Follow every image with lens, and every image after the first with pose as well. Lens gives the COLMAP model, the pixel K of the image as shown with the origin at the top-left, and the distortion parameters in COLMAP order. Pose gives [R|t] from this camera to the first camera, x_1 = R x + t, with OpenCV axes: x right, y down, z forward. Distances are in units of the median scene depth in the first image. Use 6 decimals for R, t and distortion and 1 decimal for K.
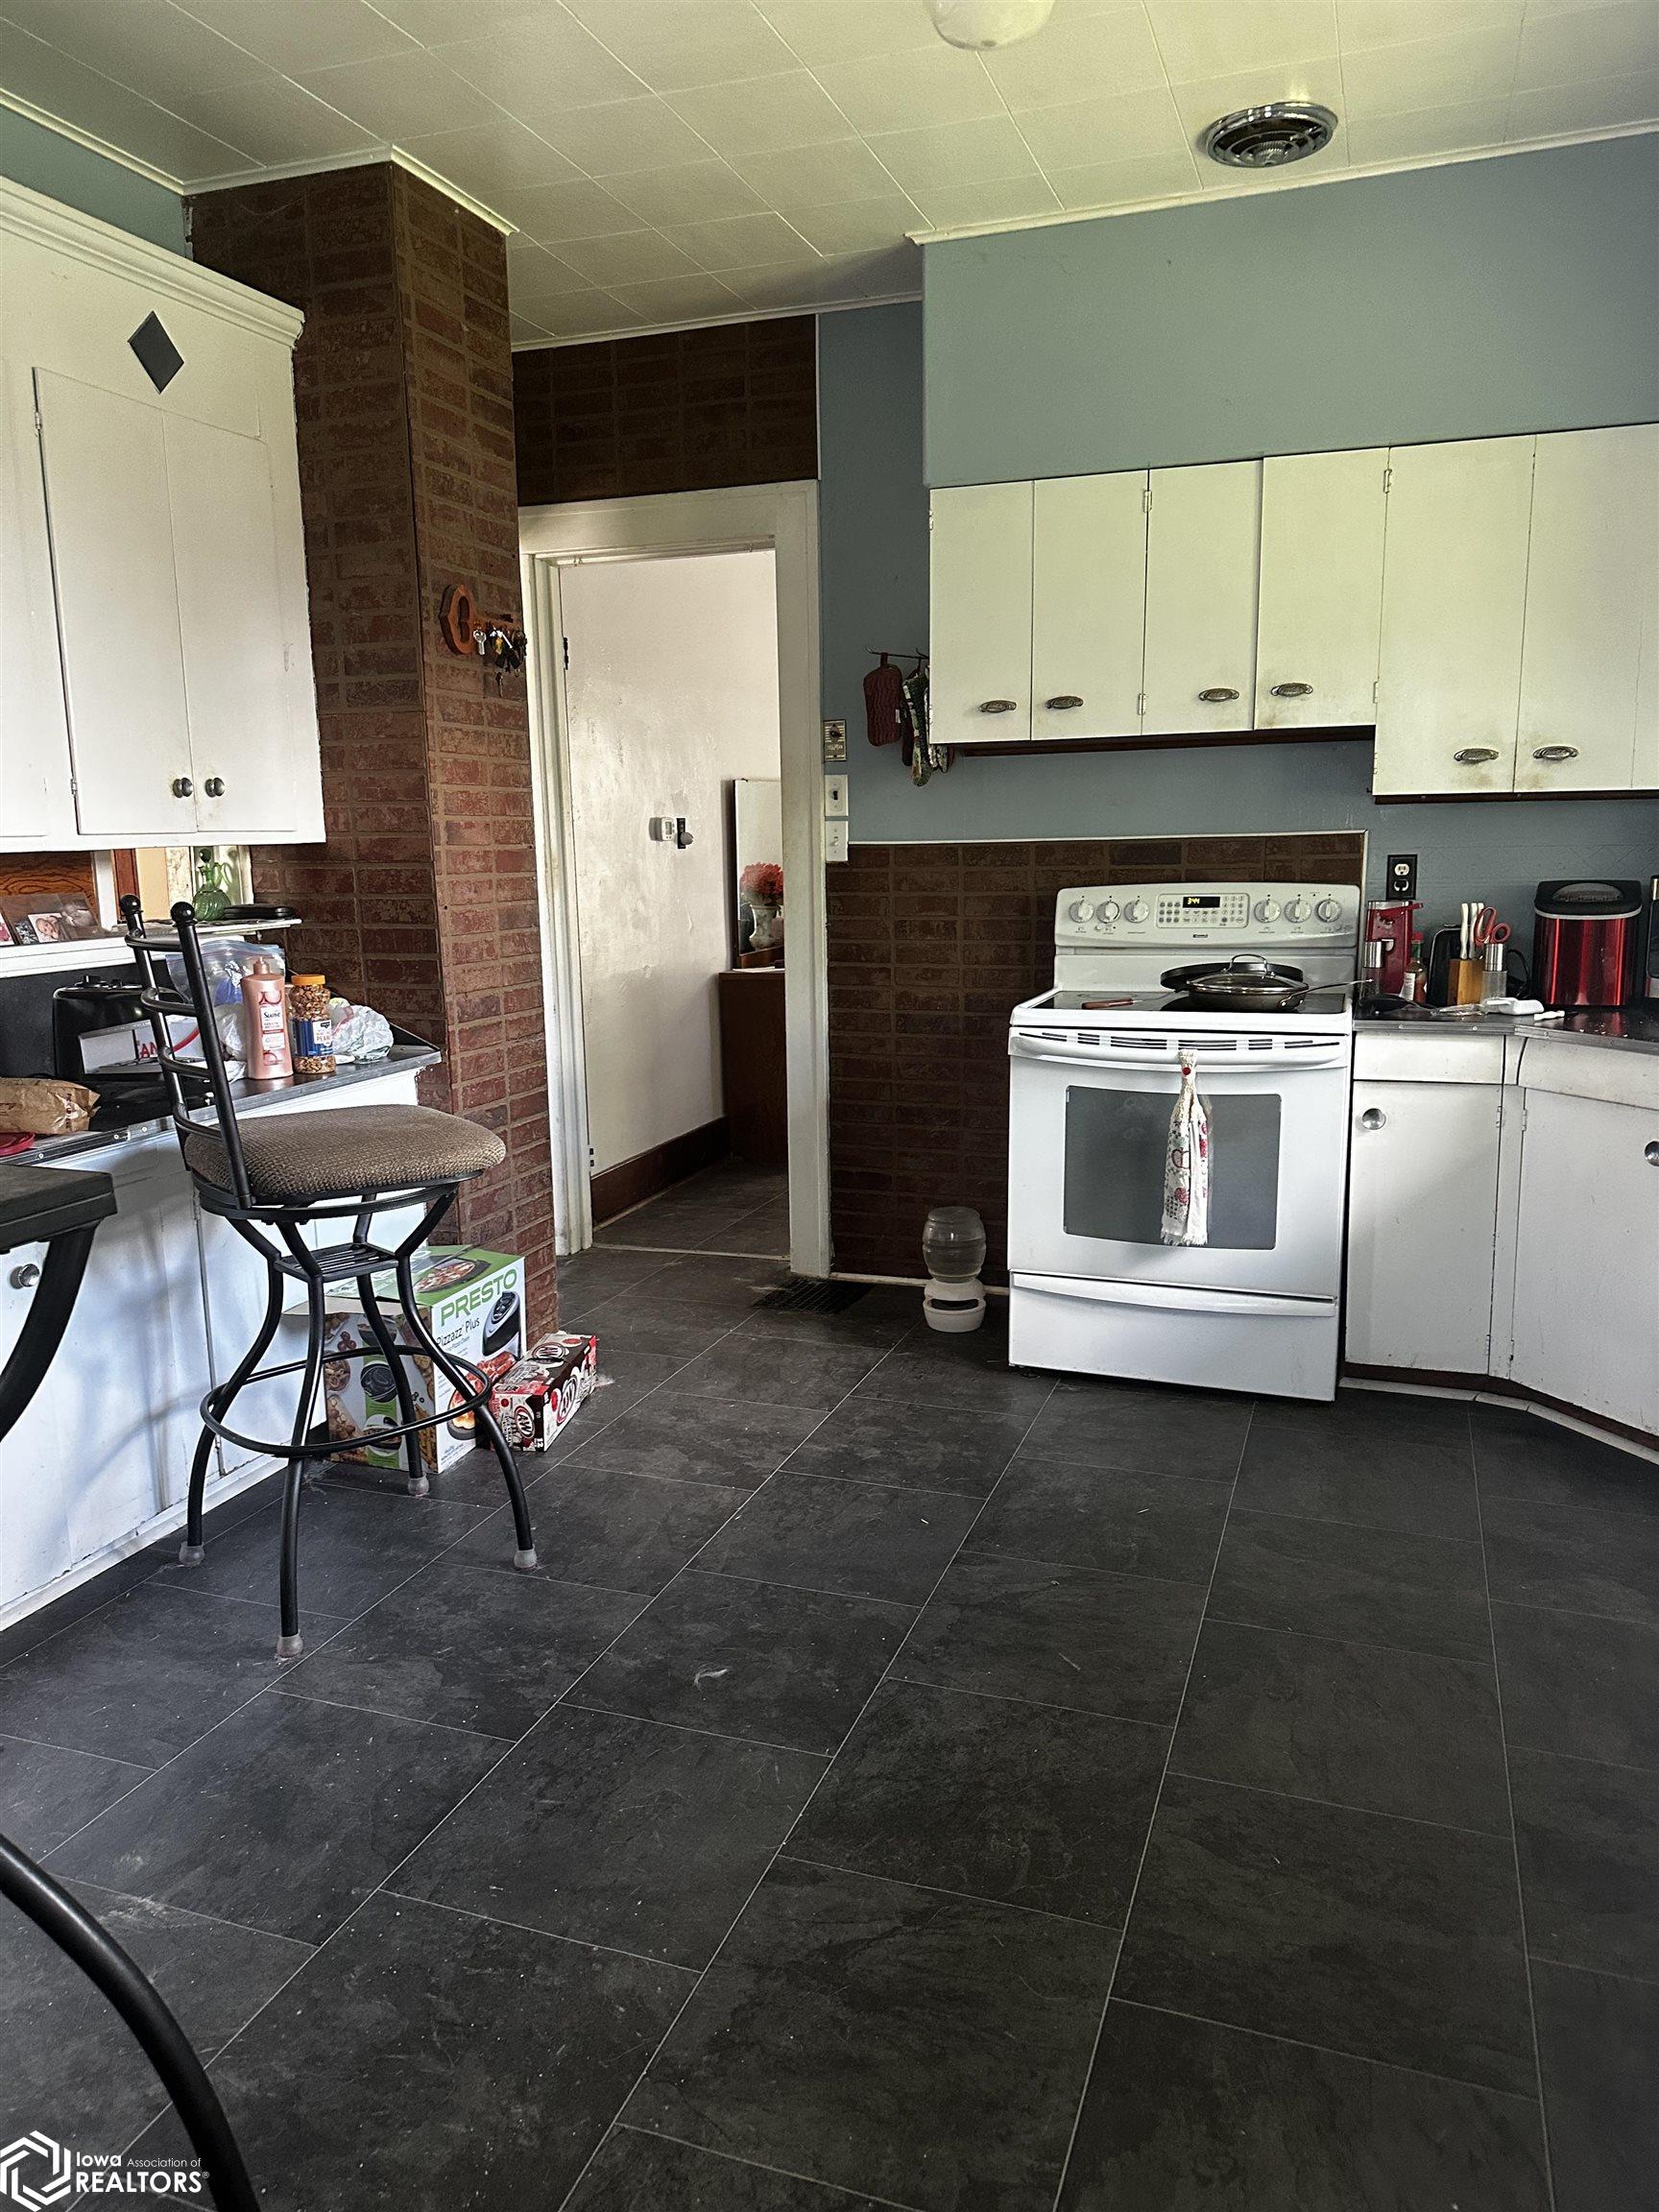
lens RADIAL K [[1552.5, 0, 831.0], [0, 1552.5, 1105.1], [0, 0, 1]] dist [-0.001553, -0.000961]
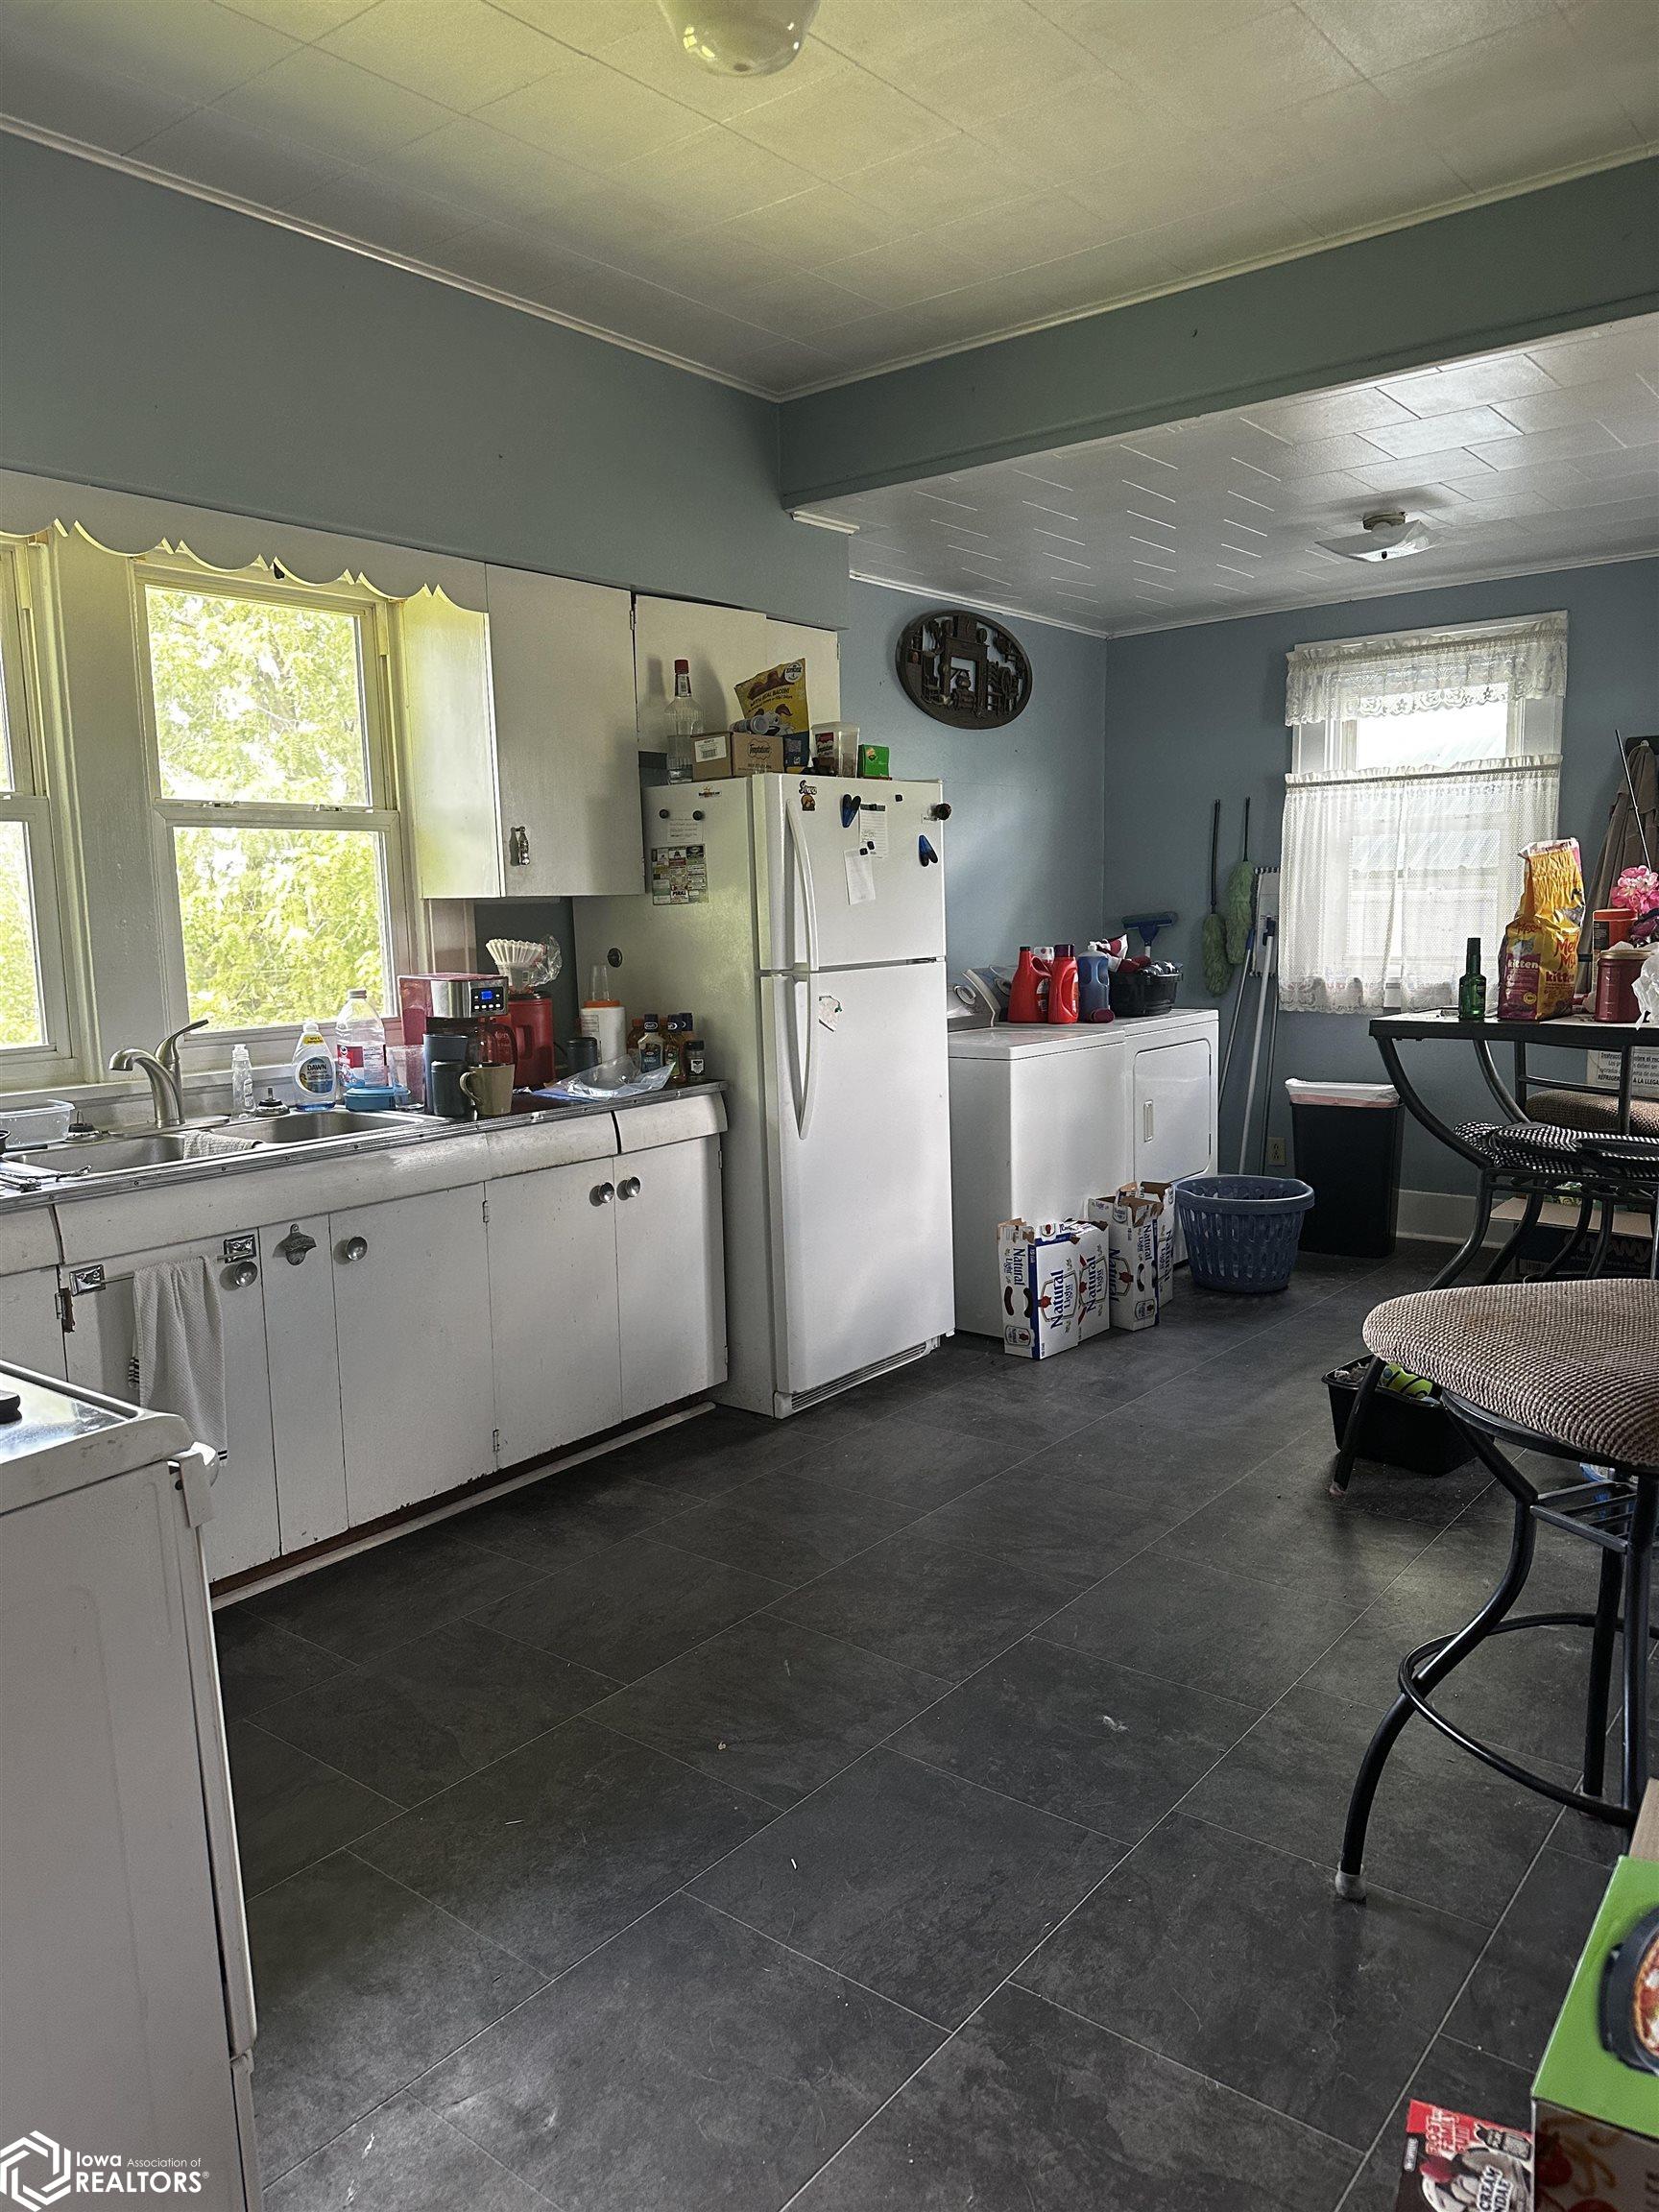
lens RADIAL K [[1552.5, 0, 831.6], [0, 1552.5, 1110.8], [0, 0, 1]] dist [-0.001553, -0.000961]
pose [[-0.946732, -0.013922, 0.321720, -0.186293], [0.089805, 0.948014, 0.305294, -0.288142], [-0.309245, 0.317924, -0.896265, 1.544067]]
